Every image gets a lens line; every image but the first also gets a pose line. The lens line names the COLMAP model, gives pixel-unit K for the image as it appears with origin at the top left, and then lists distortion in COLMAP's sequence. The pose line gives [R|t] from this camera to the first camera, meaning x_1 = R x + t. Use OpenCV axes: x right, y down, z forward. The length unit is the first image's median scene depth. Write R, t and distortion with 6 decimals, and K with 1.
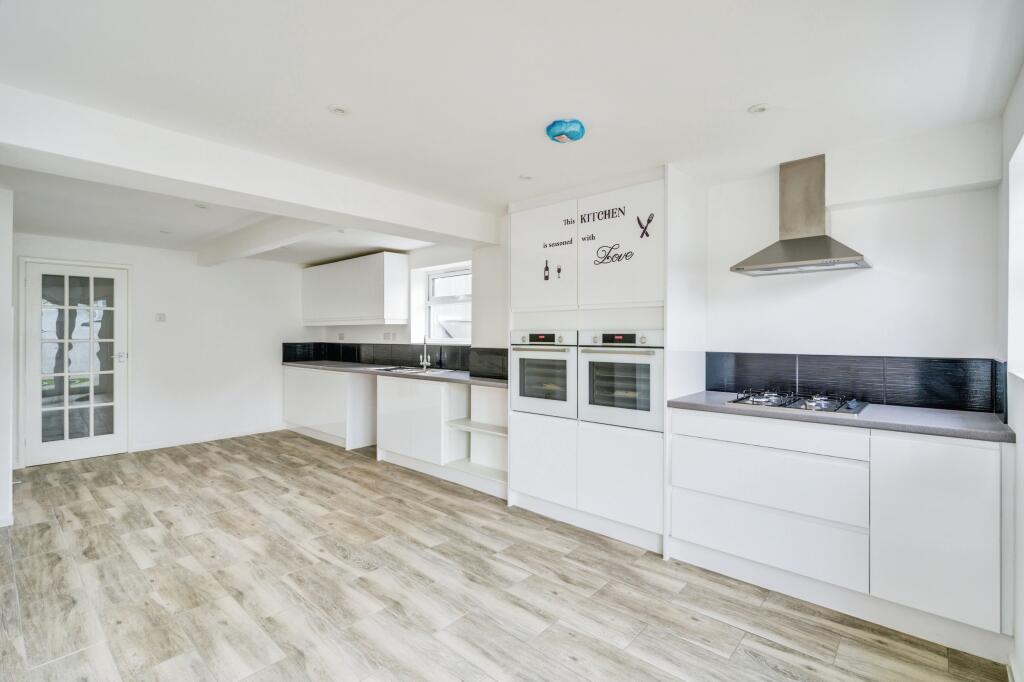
lens RADIAL K [[479.5, 0, 515.2], [0, 479.5, 335.8], [0, 0, 1]] dist [0.000147, 0.000204]
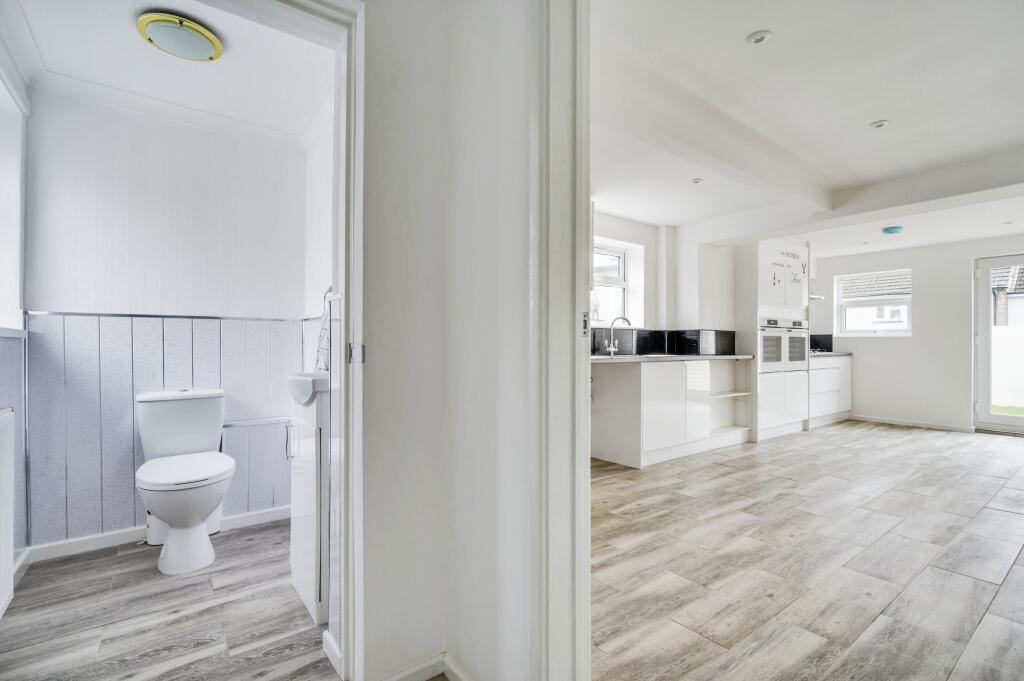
lens RADIAL K [[470.0, 0, 516.9], [0, 470.0, 342.3], [0, 0, 1]] dist [-0.002281, -0.000061]
pose [[0.192765, 0.008136, 0.981211, -1.604123], [0.004995, 0.999945, -0.009273, 0.079306], [-0.981232, 0.006689, 0.192713, 1.530973]]
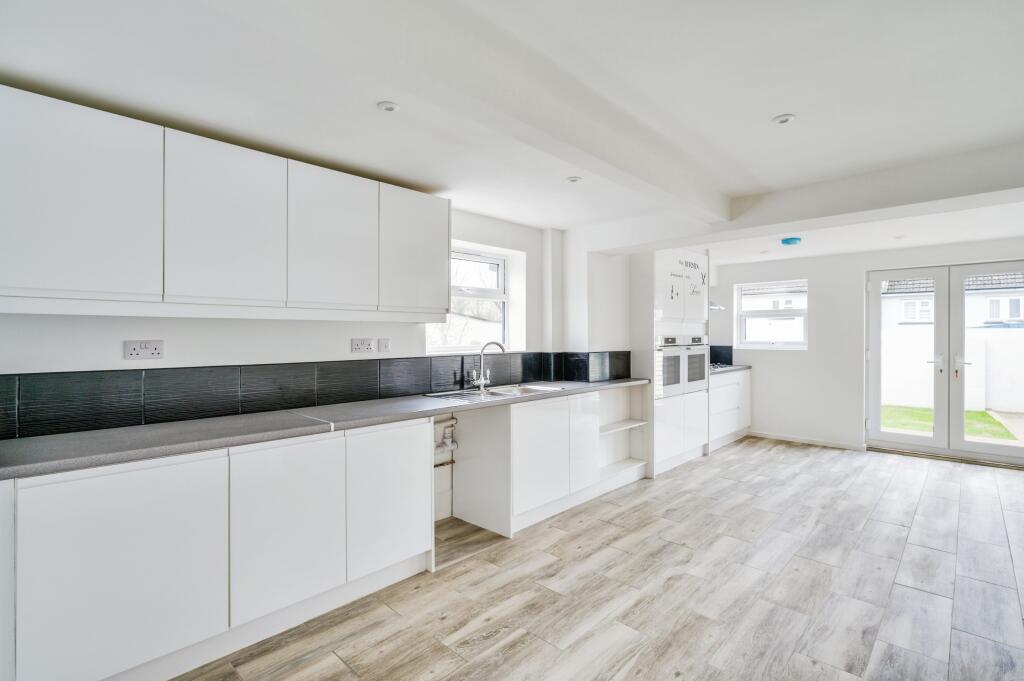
lens RADIAL K [[479.5, 0, 515.2], [0, 479.5, 335.3], [0, 0, 1]] dist [0.000147, 0.000204]
pose [[0.031124, 0.001618, 0.999514, -1.350256], [0.010004, 0.999948, -0.001931, -0.012853], [-0.999465, 0.010059, 0.031107, 1.415722]]
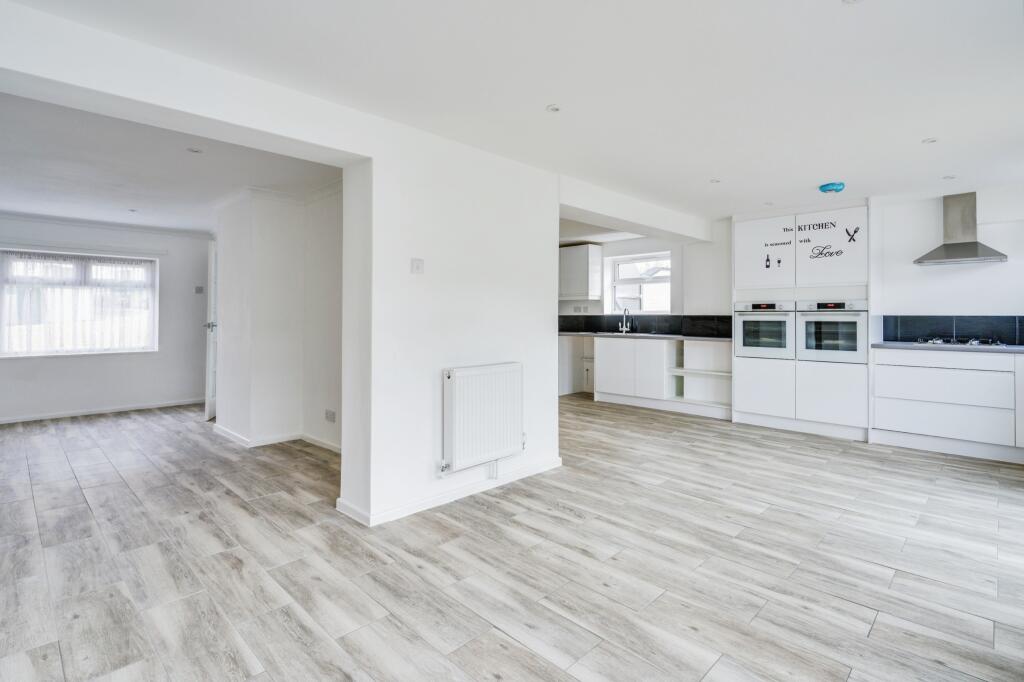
lens RADIAL K [[511.3, 0, 501.8], [0, 511.3, 311.7], [0, 0, 1]] dist [-0.001797, 0.000031]
pose [[0.997951, 0.003504, -0.063887, -0.662099], [-0.004348, 0.999905, -0.013076, 0.045566], [0.063835, 0.013327, 0.997871, -0.646073]]
